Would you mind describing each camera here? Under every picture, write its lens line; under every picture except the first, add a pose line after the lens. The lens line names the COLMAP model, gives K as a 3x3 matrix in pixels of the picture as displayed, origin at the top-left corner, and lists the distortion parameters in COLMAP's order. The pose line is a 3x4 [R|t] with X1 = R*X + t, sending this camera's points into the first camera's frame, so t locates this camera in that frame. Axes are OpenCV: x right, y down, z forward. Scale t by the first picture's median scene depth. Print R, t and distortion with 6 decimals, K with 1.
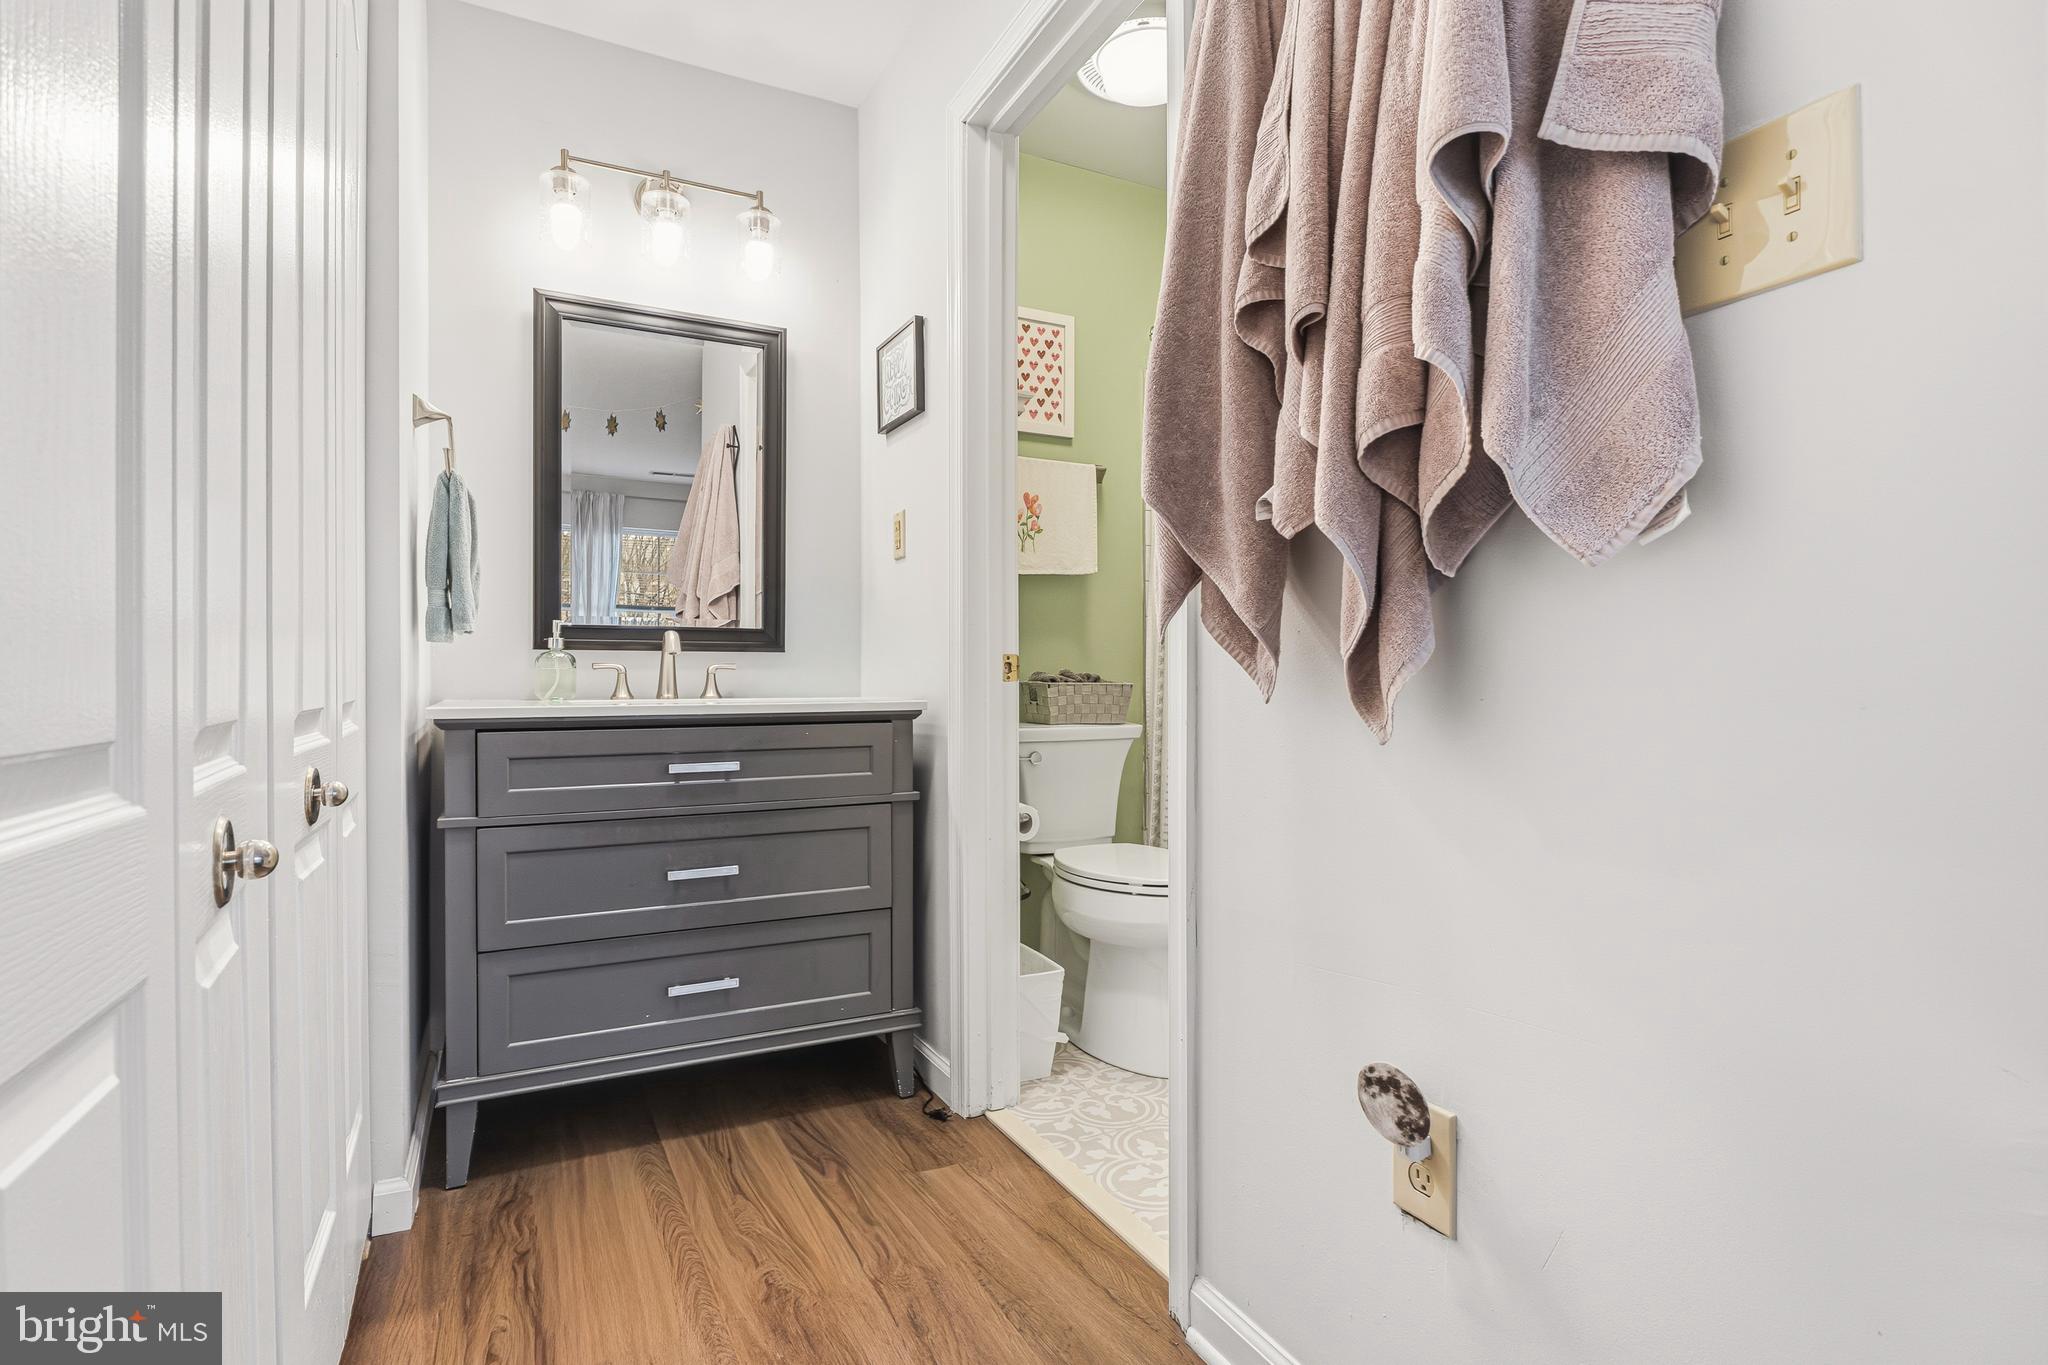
lens RADIAL K [[1006.5, 0, 1024.0], [0, 1006.5, 682.5], [0, 0, 1]] dist [-0.011245, 0.001263]
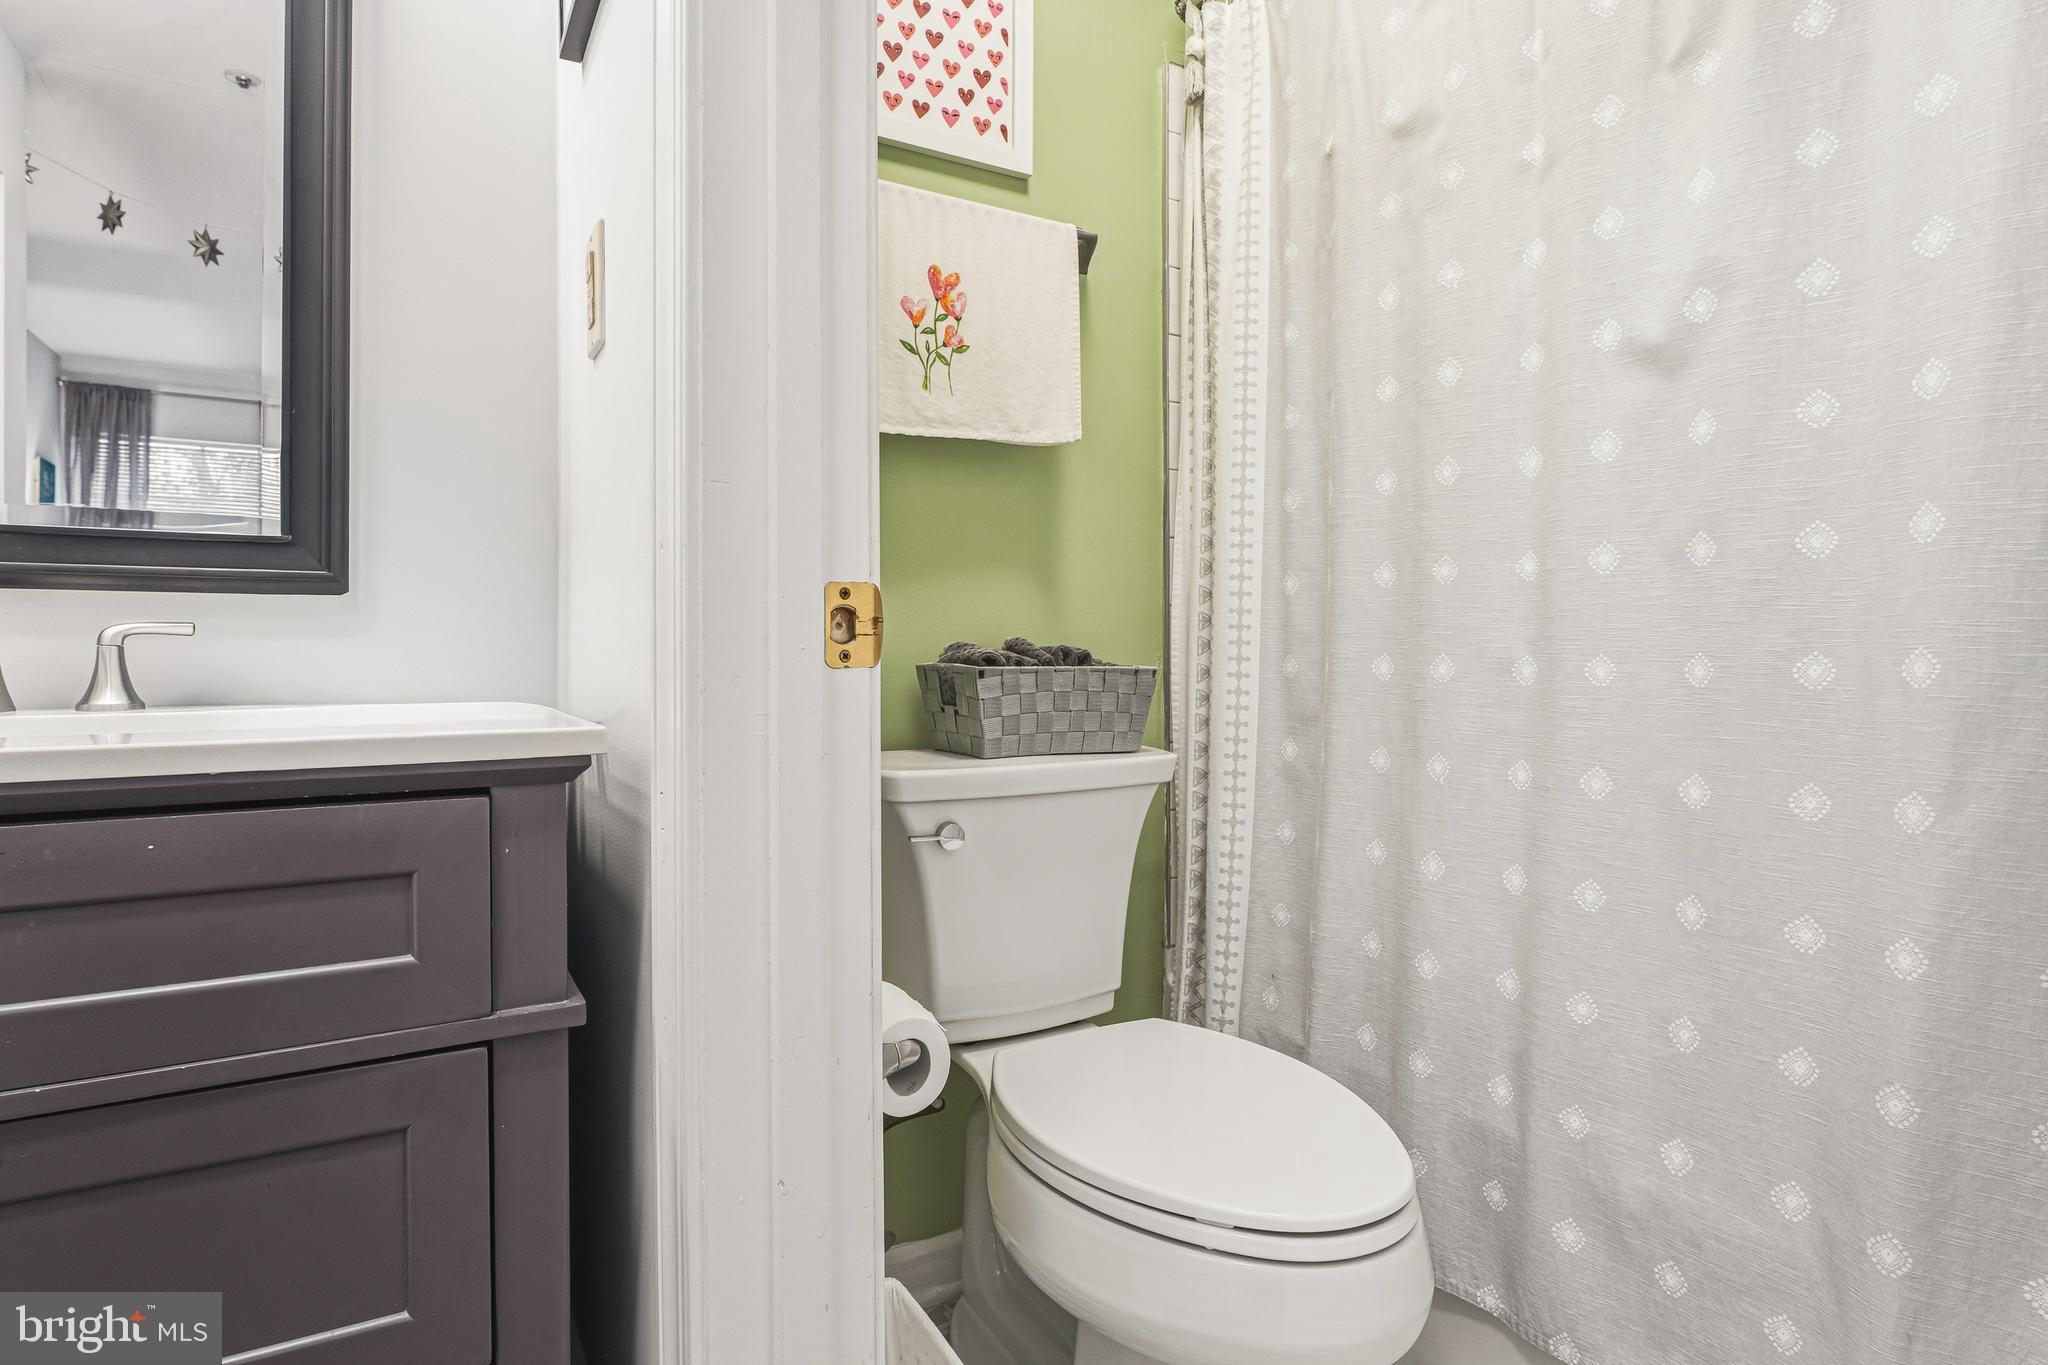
lens RADIAL K [[1006.5, 0, 1024.0], [0, 1006.5, 682.5], [0, 0, 1]] dist [-0.011245, 0.001263]
pose [[0.998413, -0.001779, 0.056279, 0.017676], [0.000465, 0.999727, 0.023345, -0.002980], [-0.056305, -0.023282, 0.998142, 0.519636]]
